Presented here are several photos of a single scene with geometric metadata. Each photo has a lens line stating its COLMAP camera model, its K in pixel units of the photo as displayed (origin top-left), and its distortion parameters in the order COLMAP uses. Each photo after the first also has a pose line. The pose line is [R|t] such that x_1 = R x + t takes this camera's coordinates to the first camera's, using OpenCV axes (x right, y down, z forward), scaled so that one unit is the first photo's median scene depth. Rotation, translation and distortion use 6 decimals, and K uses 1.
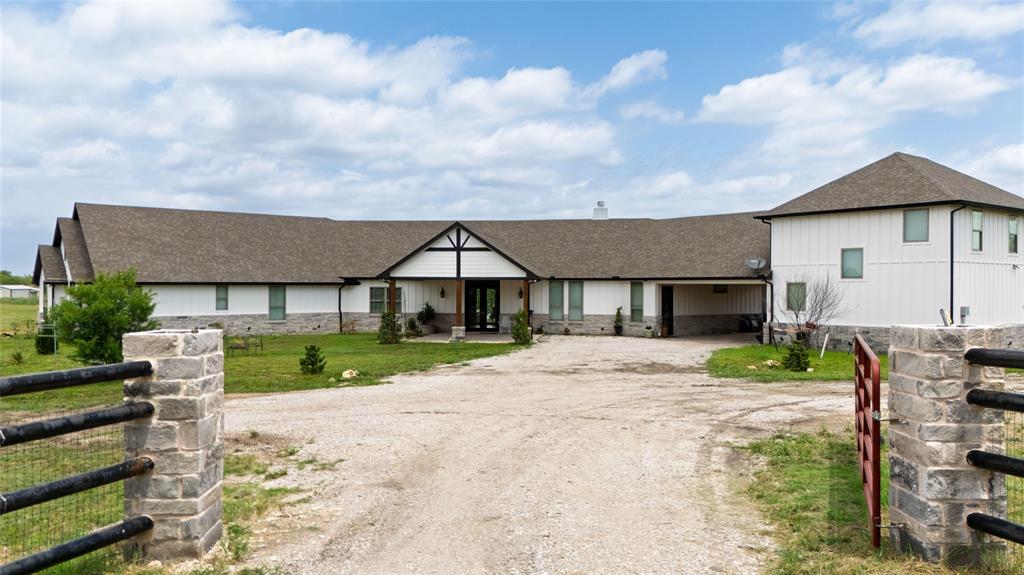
lens RADIAL K [[753.5, 0, 513.0], [0, 753.5, 290.9], [0, 0, 1]] dist [0.074583, -0.067510]
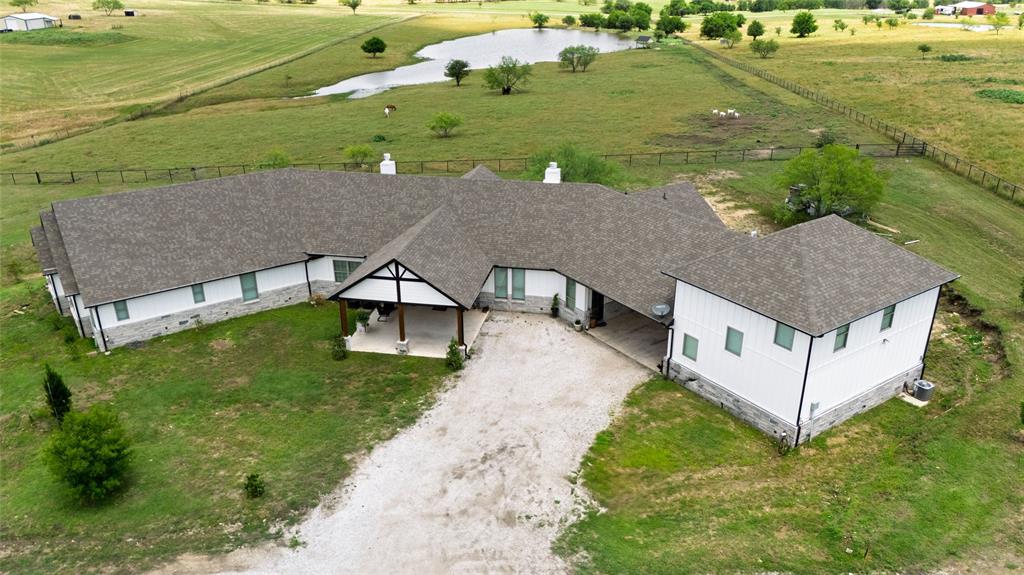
lens RADIAL K [[753.5, 0, 513.0], [0, 753.5, 290.9], [0, 0, 1]] dist [0.074583, -0.067510]
pose [[0.998554, 0.016591, -0.051128, 0.137883], [0.005054, 0.917986, 0.396582, -0.429365], [0.053514, -0.396267, 0.916575, -0.007785]]
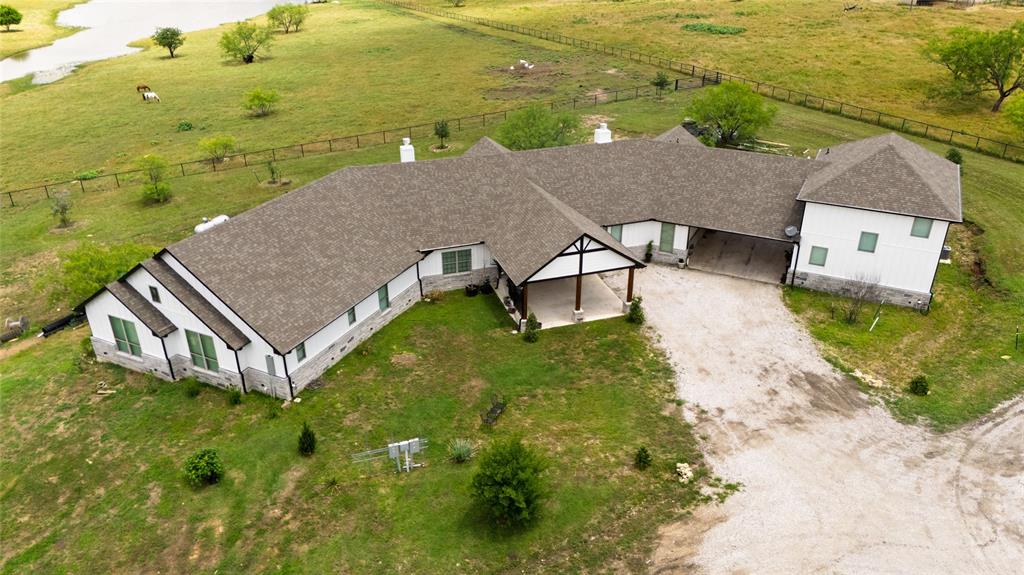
lens RADIAL K [[753.5, 0, 513.0], [0, 753.5, 290.9], [0, 0, 1]] dist [0.074583, -0.067510]
pose [[0.900482, -0.205173, 0.383453, -0.561575], [0.009070, 0.890385, 0.455117, -0.477514], [-0.434799, -0.406347, 0.803637, 0.083484]]
